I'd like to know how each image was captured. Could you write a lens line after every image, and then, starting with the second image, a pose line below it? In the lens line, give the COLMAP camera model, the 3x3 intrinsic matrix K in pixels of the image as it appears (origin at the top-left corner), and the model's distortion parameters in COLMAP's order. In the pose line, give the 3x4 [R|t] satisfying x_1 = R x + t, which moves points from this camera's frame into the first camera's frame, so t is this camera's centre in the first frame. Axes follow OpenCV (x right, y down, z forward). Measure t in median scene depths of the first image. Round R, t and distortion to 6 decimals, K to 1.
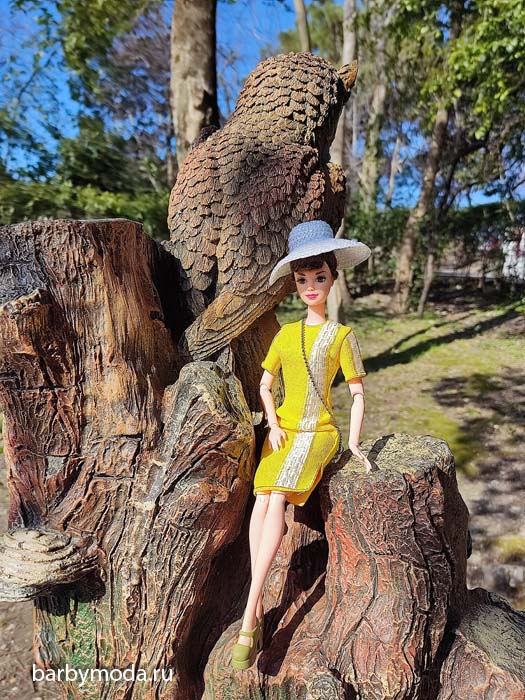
lens RADIAL K [[570.5, 0, 264.8], [0, 570.5, 352.2], [0, 0, 1]] dist [0.053808, -0.078762]
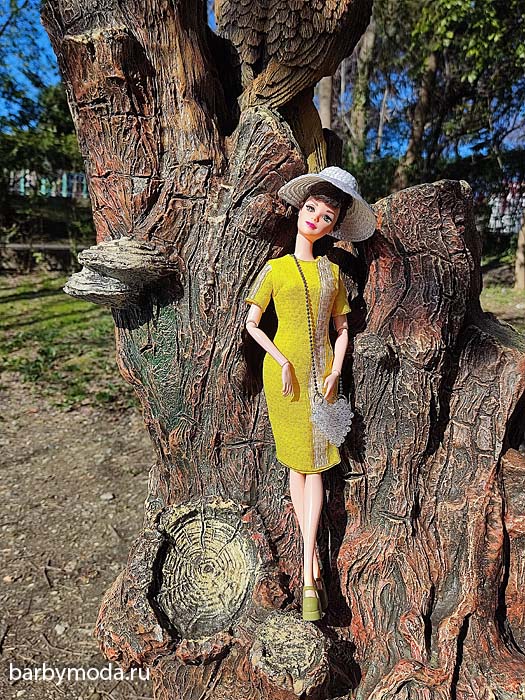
lens RADIAL K [[570.5, 0, 267.0], [0, 570.5, 352.1], [0, 0, 1]] dist [0.053808, -0.078762]
pose [[0.999556, -0.009491, 0.028257, -0.136606], [0.007756, 0.998114, 0.060895, 0.457601], [-0.028782, -0.060649, 0.997744, -0.201537]]
